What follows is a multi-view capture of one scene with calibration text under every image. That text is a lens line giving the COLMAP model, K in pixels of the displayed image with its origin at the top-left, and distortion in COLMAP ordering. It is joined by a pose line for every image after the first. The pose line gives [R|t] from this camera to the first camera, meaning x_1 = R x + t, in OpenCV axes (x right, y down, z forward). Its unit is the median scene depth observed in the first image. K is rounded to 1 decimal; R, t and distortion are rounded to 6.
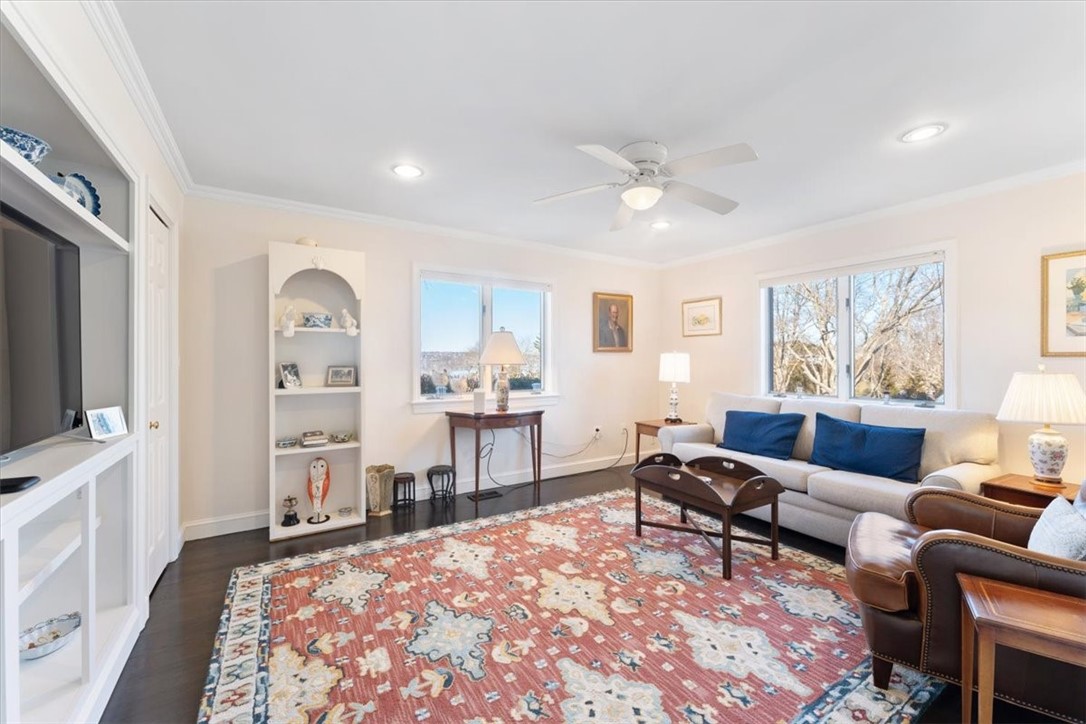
lens RADIAL K [[433.2, 0, 545.9], [0, 433.2, 360.9], [0, 0, 1]] dist [-0.002476, -0.000229]
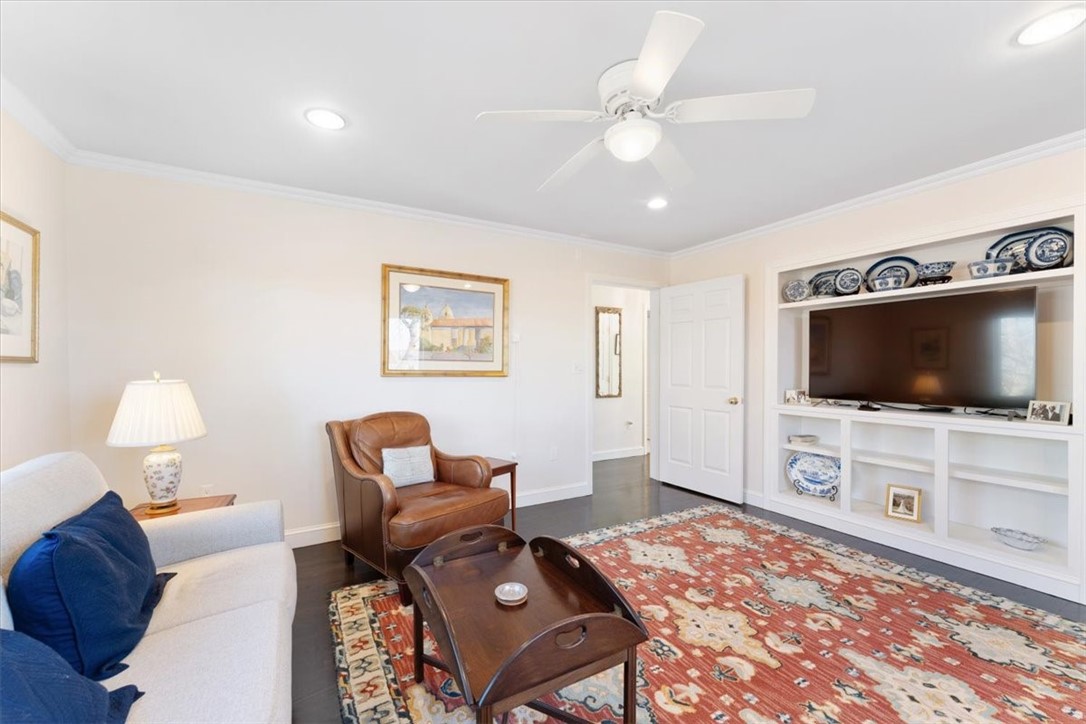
lens RADIAL K [[433.2, 0, 537.8], [0, 433.2, 365.8], [0, 0, 1]] dist [-0.002476, -0.000229]
pose [[-0.998205, 0.002242, 0.059840, 0.407593], [0.002349, 0.999996, 0.001727, -0.006681], [-0.059835, 0.001864, -0.998207, 2.103764]]
